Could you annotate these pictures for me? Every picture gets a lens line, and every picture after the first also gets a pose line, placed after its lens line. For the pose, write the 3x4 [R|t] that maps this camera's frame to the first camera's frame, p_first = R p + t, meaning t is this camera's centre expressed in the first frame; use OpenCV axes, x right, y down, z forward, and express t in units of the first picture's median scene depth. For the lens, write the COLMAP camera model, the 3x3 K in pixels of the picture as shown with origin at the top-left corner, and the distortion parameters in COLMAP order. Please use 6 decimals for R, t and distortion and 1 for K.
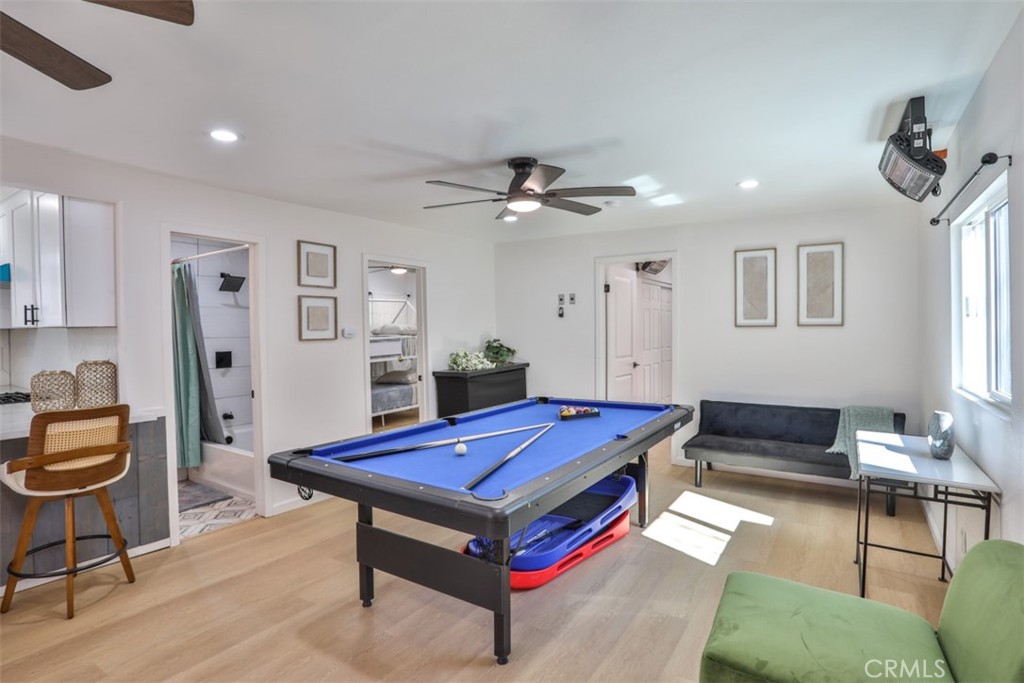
lens RADIAL K [[520.4, 0, 510.1], [0, 520.4, 345.9], [0, 0, 1]] dist [-0.053198, 0.008667]
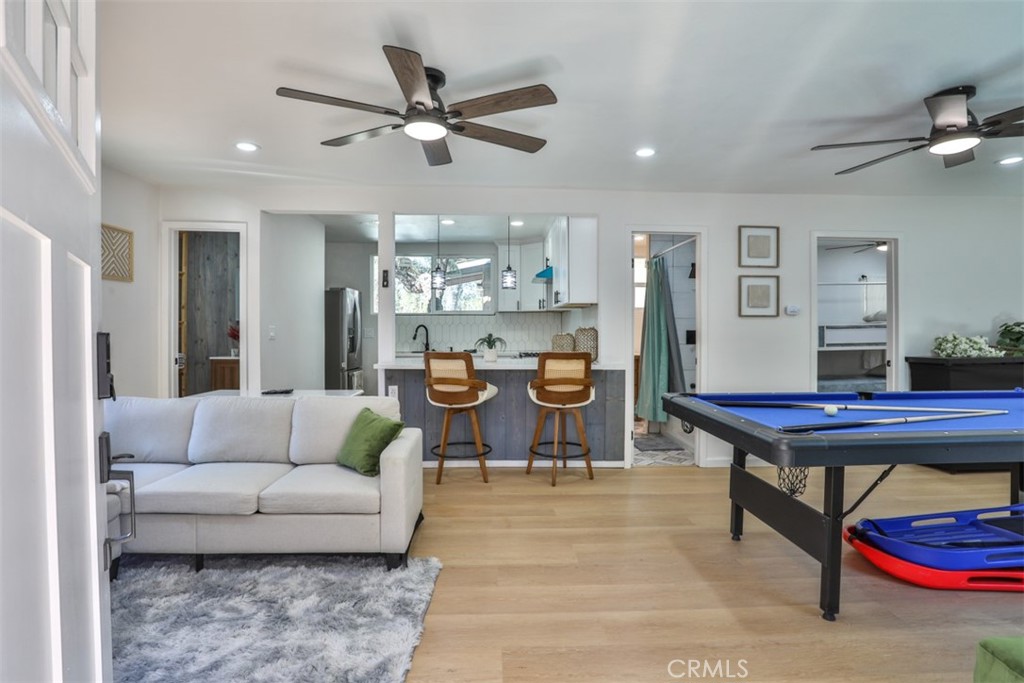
lens RADIAL K [[520.4, 0, 508.0], [0, 520.4, 333.9], [0, 0, 1]] dist [-0.053198, 0.008667]
pose [[0.581413, 0.014813, -0.813473, 0.212657], [-0.029999, 0.999545, -0.003239, 0.047751], [0.813055, 0.026286, 0.581593, -0.044168]]
